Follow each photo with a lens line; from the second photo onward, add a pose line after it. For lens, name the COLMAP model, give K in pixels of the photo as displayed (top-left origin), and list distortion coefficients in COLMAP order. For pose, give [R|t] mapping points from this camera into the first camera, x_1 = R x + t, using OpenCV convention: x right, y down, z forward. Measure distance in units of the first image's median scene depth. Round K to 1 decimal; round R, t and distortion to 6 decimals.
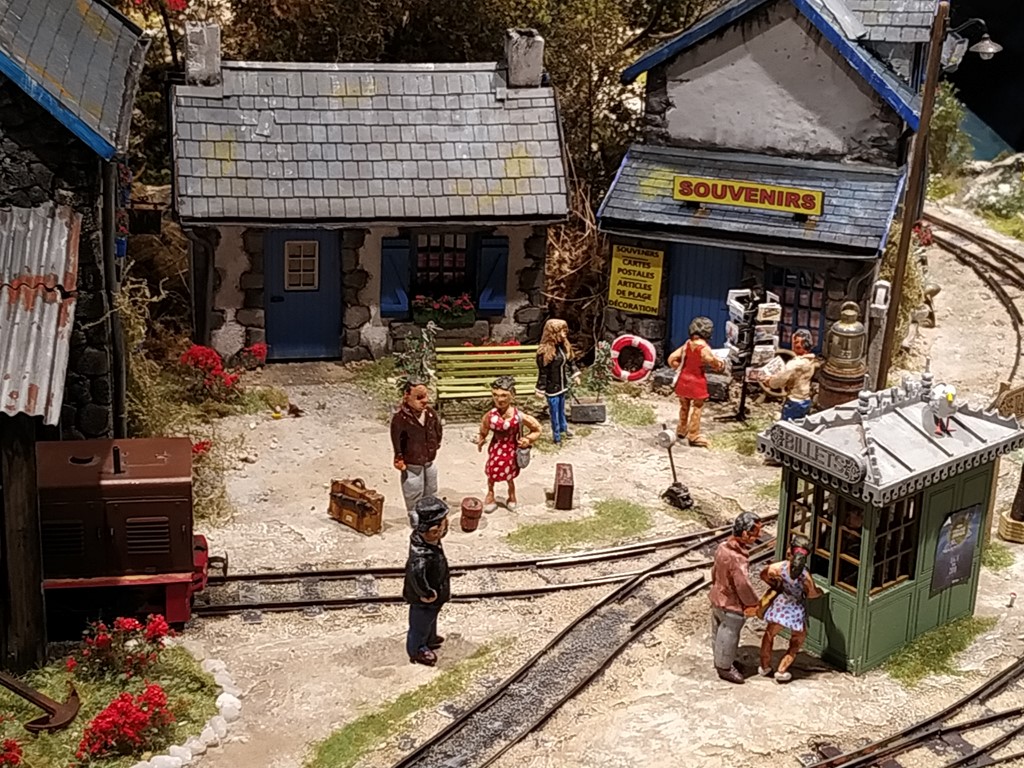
lens RADIAL K [[2093.5, 0, 512.0], [0, 2093.5, 384.0], [0, 0, 1]] dist [0.134463, -0.038039]
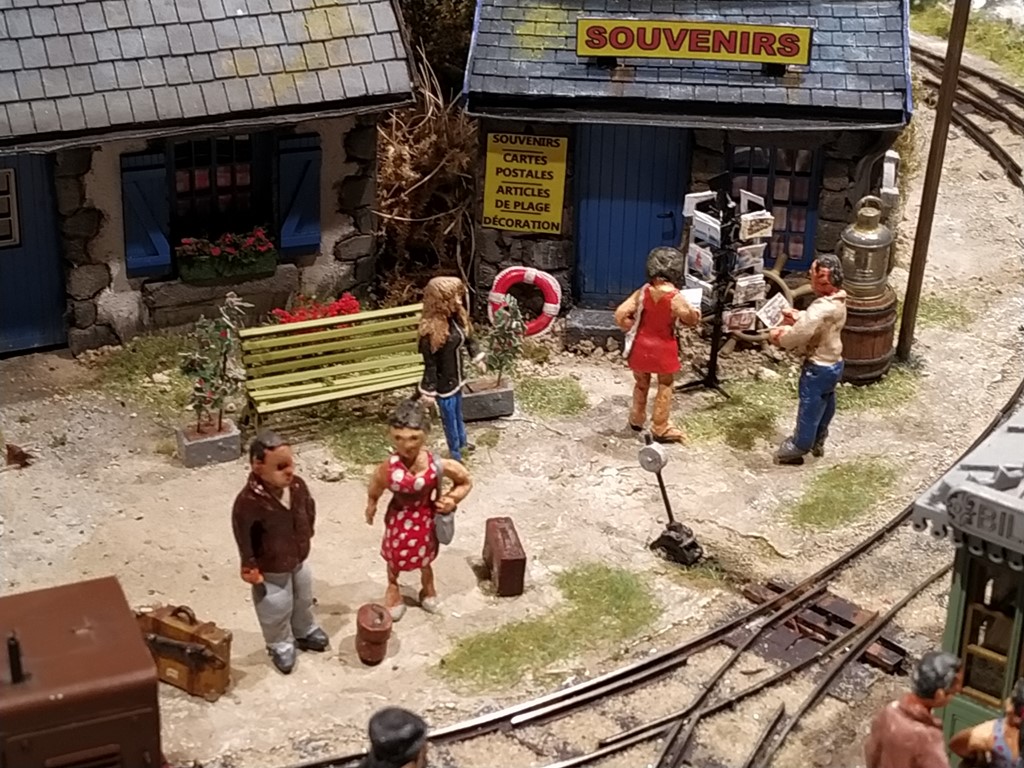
lens RADIAL K [[2093.5, 0, 512.0], [0, 2093.5, 384.0], [0, 0, 1]] dist [0.134463, -0.038039]
pose [[0.971978, -0.118181, 0.203204, -0.087806], [0.091228, 0.986324, 0.137268, -0.081429], [-0.216648, -0.114884, 0.969467, 0.380313]]
